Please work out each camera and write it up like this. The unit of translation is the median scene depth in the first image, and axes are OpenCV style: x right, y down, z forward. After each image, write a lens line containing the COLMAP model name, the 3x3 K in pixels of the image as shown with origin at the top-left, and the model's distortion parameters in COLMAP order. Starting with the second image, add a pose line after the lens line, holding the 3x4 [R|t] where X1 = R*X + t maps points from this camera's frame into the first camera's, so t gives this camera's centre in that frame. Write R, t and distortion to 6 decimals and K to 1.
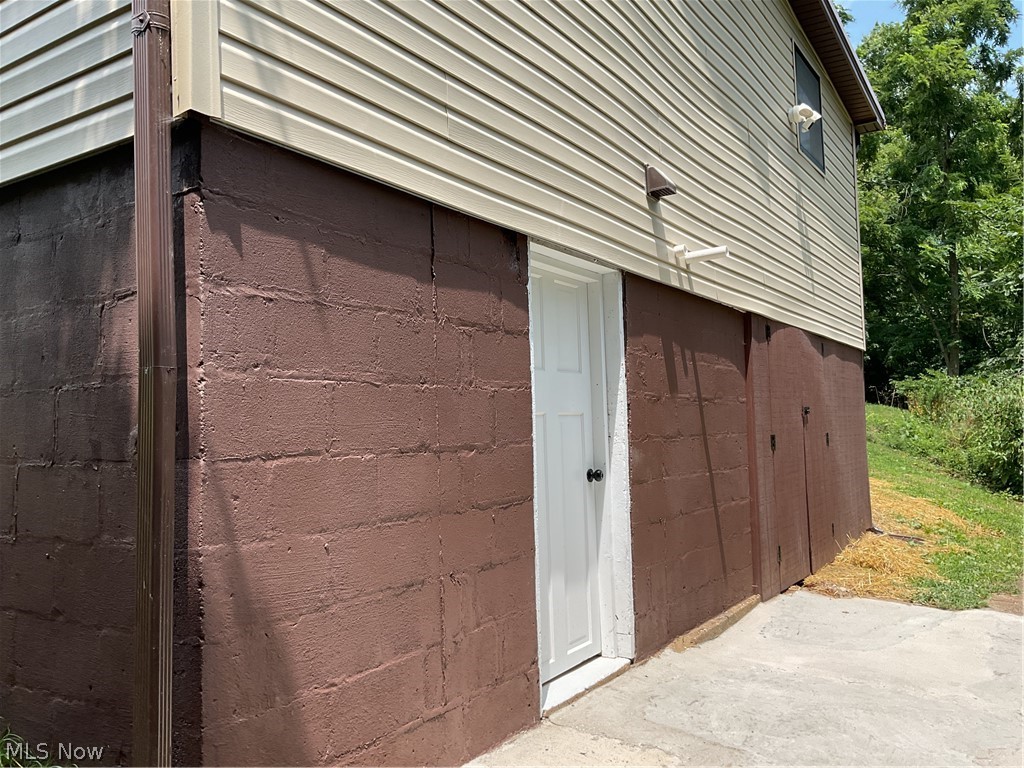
lens RADIAL K [[847.6, 0, 515.8], [0, 847.6, 386.1], [0, 0, 1]] dist [0.120924, -0.226203]
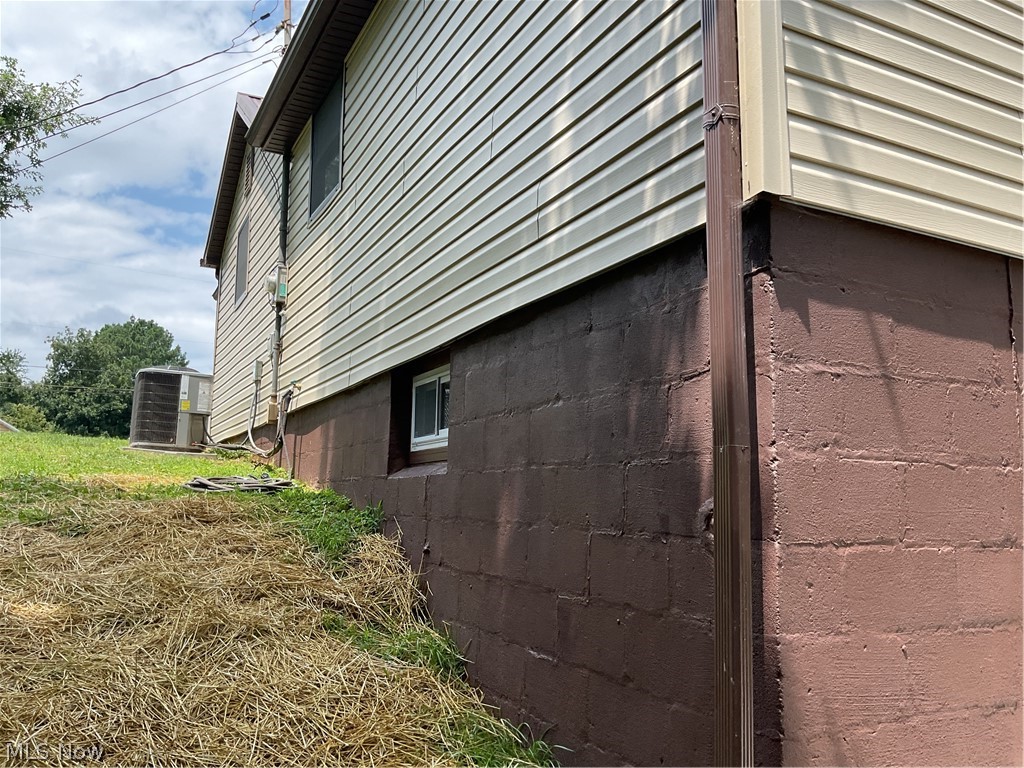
lens RADIAL K [[847.6, 0, 515.8], [0, 847.6, 386.1], [0, 0, 1]] dist [0.120924, -0.226203]
pose [[0.860906, -0.024800, -0.508159, -0.112932], [-0.016996, 0.996852, -0.077444, -0.009418], [0.508480, 0.075309, 0.857774, 0.004245]]
